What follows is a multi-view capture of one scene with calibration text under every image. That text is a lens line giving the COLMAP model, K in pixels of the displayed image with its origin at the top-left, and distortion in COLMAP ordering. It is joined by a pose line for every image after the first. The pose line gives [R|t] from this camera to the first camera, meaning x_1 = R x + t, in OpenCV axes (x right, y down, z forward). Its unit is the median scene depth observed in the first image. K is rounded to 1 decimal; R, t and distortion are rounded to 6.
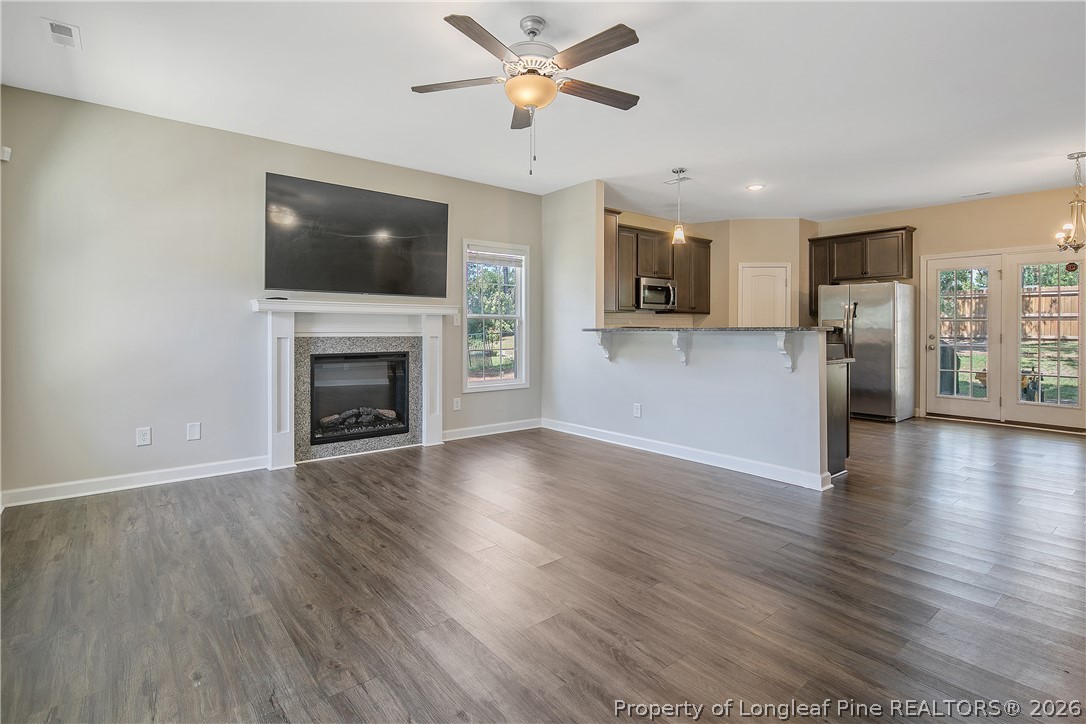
lens RADIAL K [[525.2, 0, 556.0], [0, 525.2, 331.3], [0, 0, 1]] dist [0.001271, 0.000235]
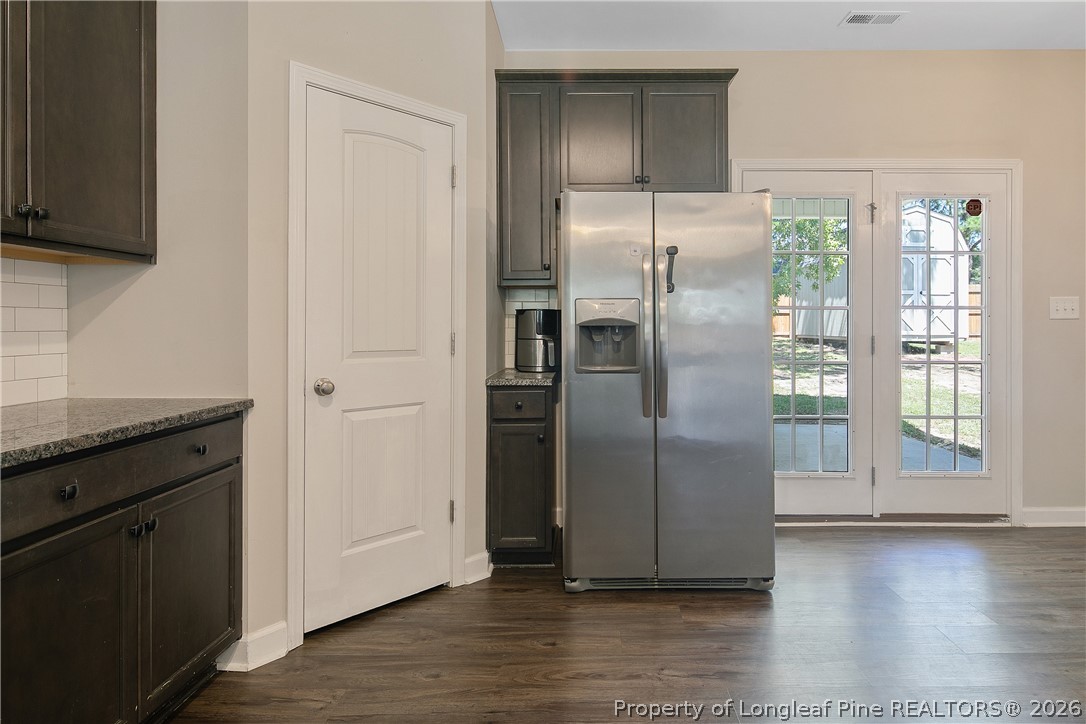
lens RADIAL K [[525.2, 0, 556.0], [0, 525.2, 331.3], [0, 0, 1]] dist [0.001271, 0.000235]
pose [[0.632206, -0.006164, 0.774776, 0.263715], [0.004256, 0.999981, 0.004483, -0.002933], [-0.774789, 0.000463, 0.632220, 0.841339]]
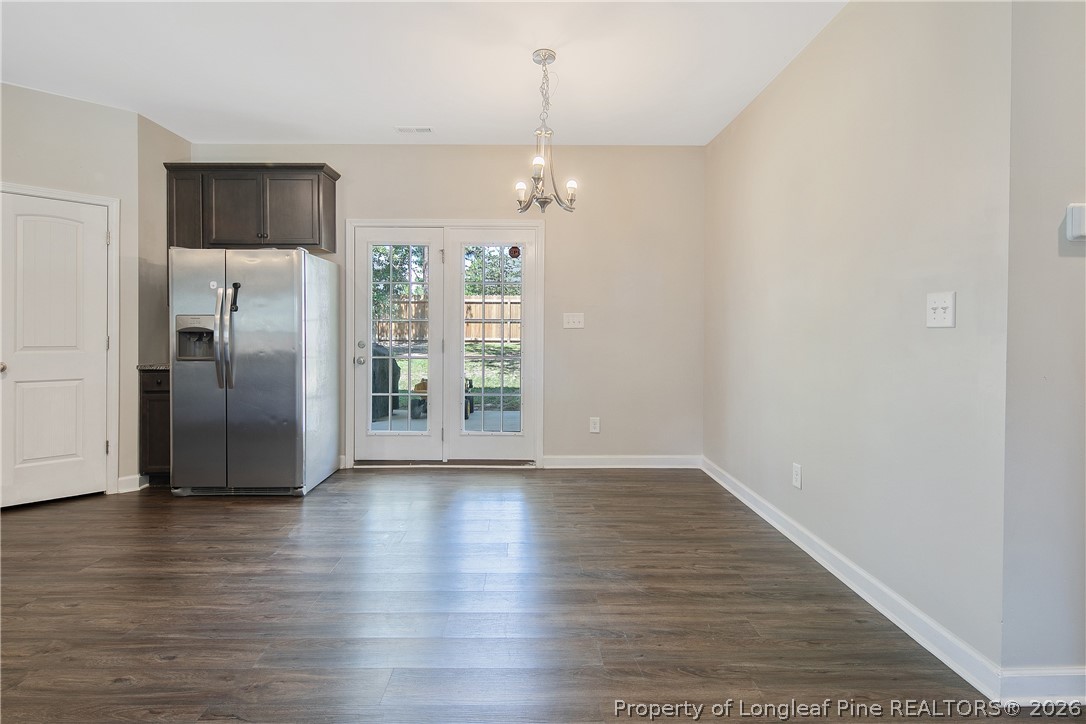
lens RADIAL K [[520.0, 0, 532.0], [0, 520.0, 339.4], [0, 0, 1]] dist [-0.000050, -0.000290]
pose [[0.625830, -0.010028, 0.779895, 0.340224], [-0.000155, 0.999916, 0.012982, -0.004136], [-0.779960, -0.008246, 0.625775, 0.424866]]
